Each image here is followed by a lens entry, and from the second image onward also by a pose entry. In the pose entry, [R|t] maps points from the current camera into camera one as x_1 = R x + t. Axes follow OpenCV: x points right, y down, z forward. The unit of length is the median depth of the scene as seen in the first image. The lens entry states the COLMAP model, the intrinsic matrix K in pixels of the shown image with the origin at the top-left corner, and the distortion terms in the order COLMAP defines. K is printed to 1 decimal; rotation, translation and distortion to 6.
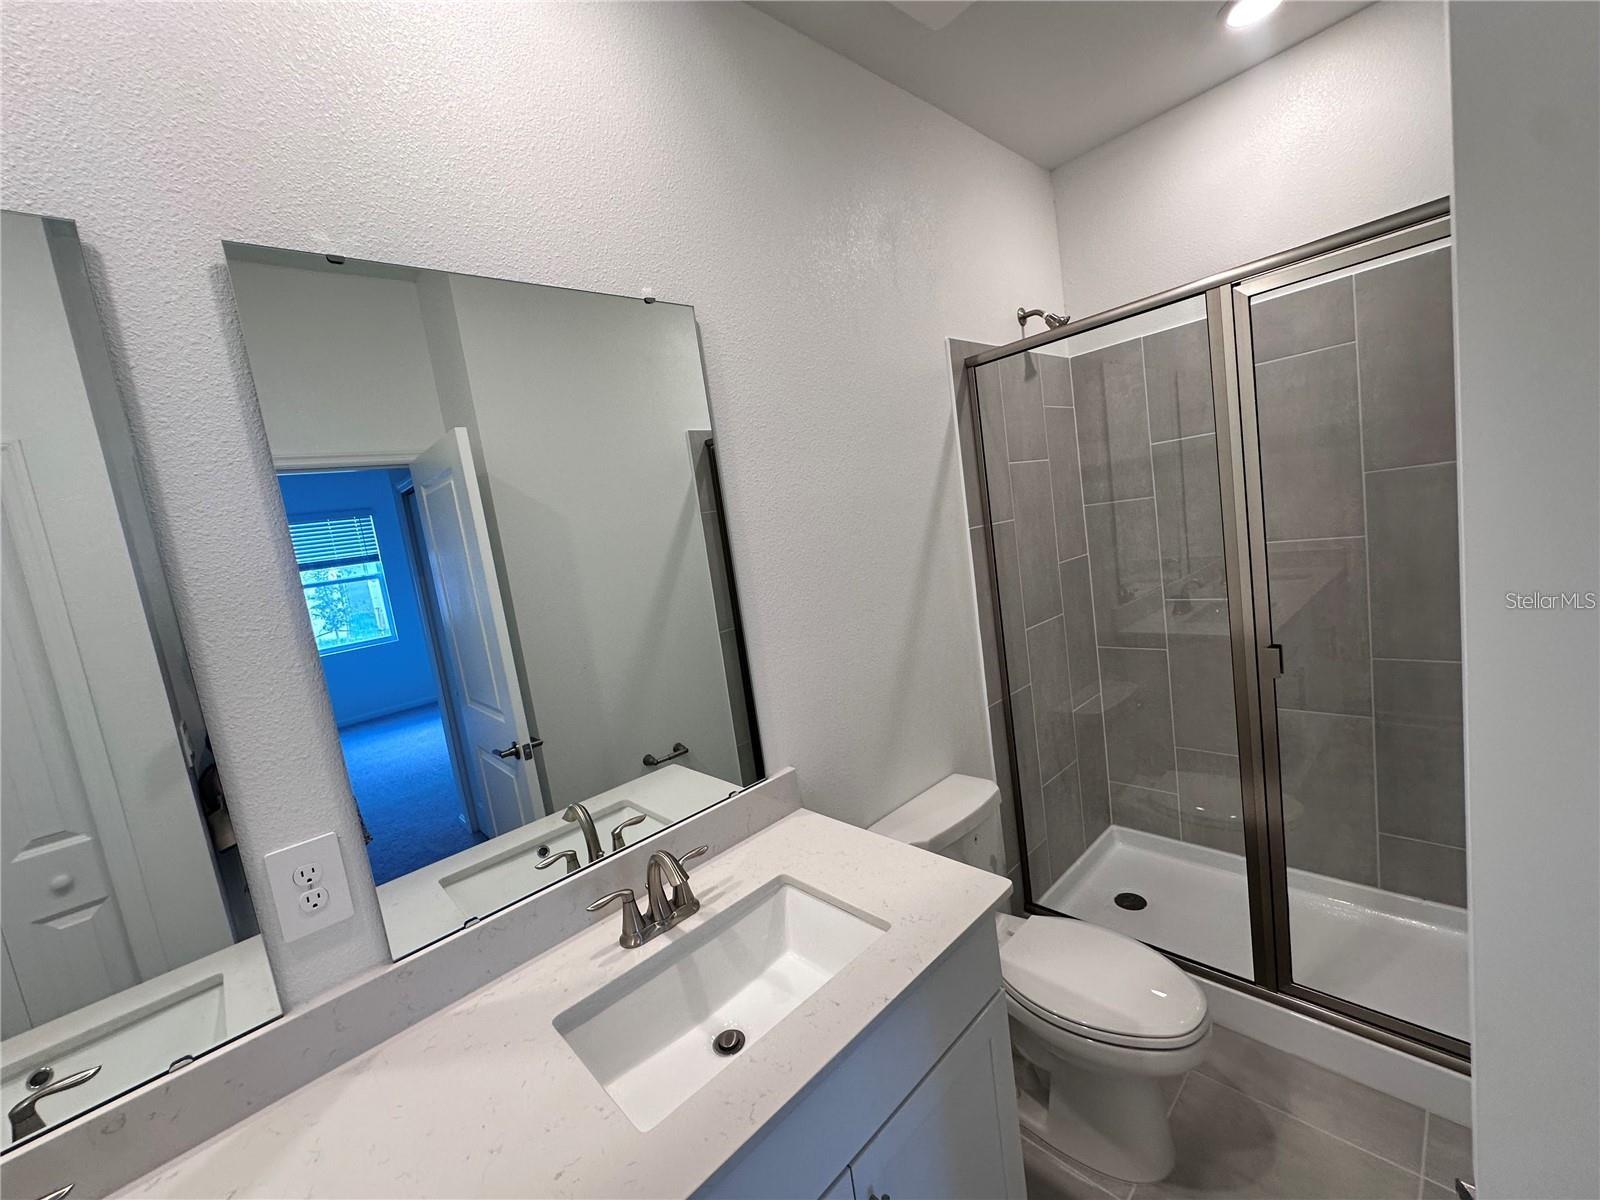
lens RADIAL K [[641.5, 0, 807.1], [0, 641.5, 601.2], [0, 0, 1]] dist [-0.000495, -0.000166]
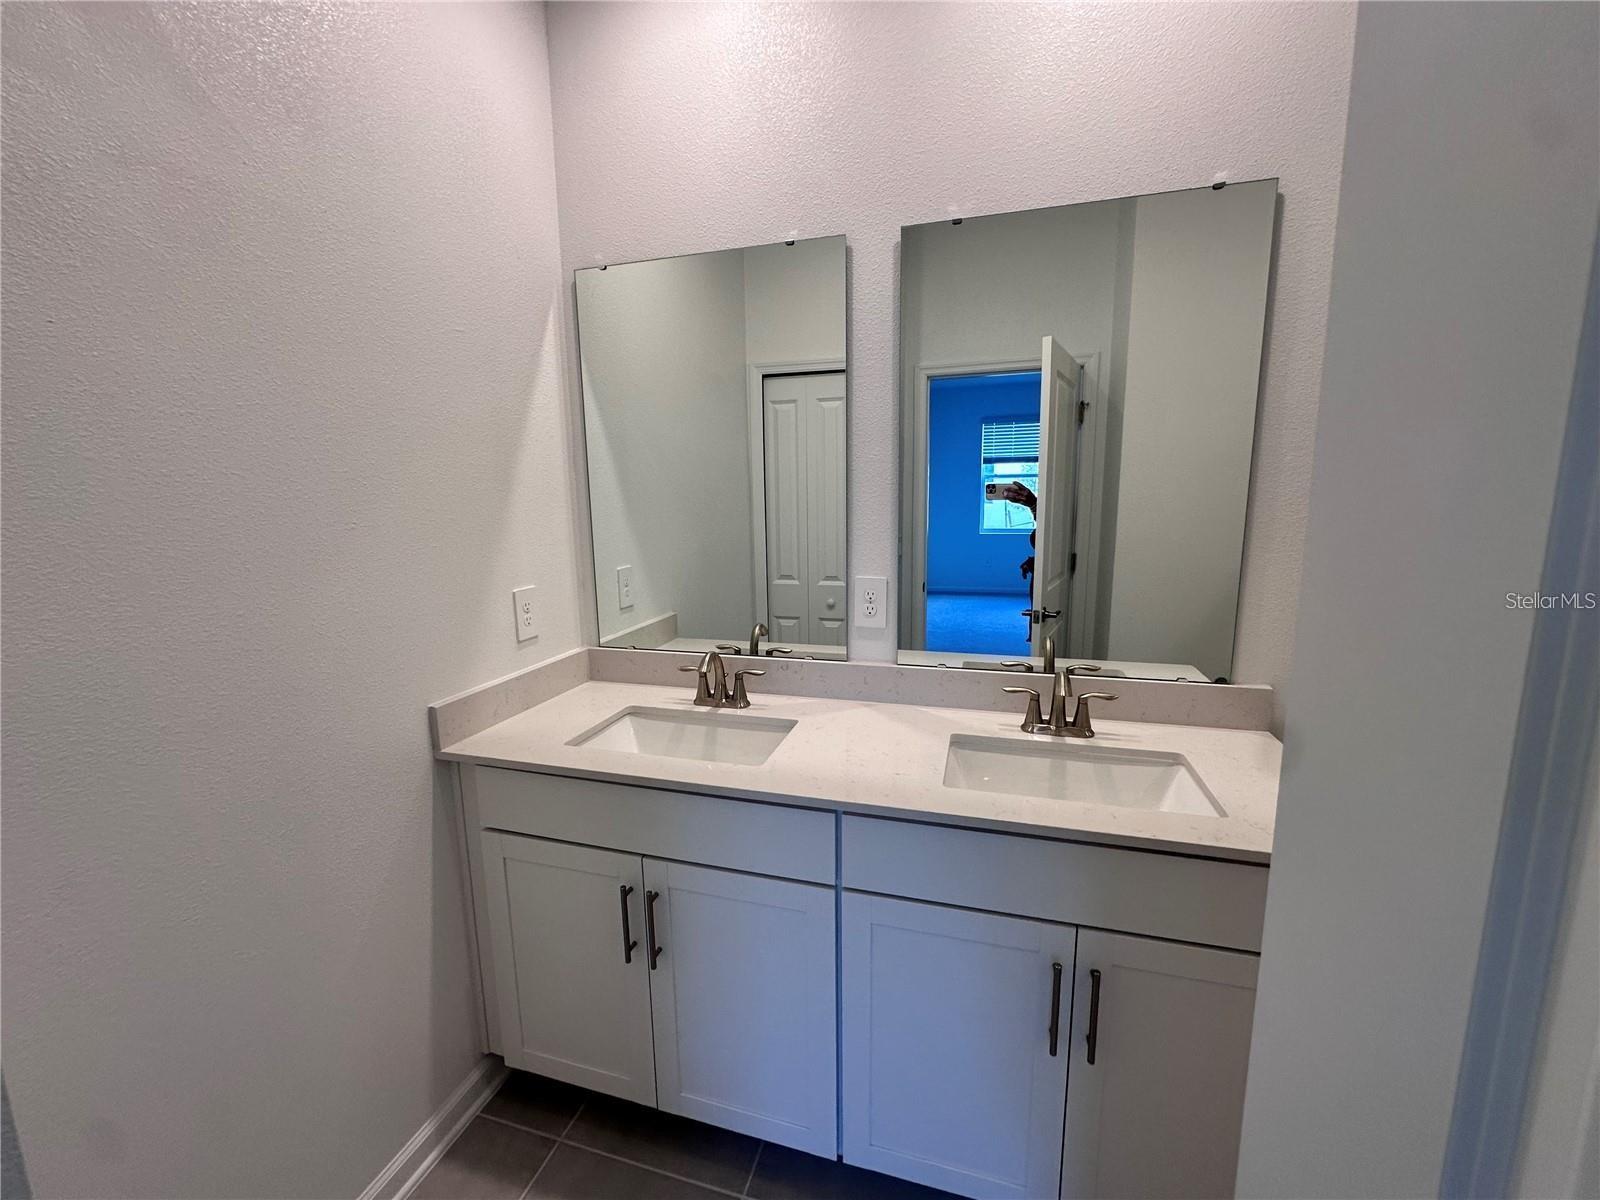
lens RADIAL K [[641.5, 0, 798.0], [0, 641.5, 604.8], [0, 0, 1]] dist [-0.000495, -0.000166]
pose [[0.479988, 0.253987, -0.839703, 0.486793], [-0.163657, 0.966294, 0.198729, 0.089369], [0.861875, 0.042036, 0.505376, -0.074852]]
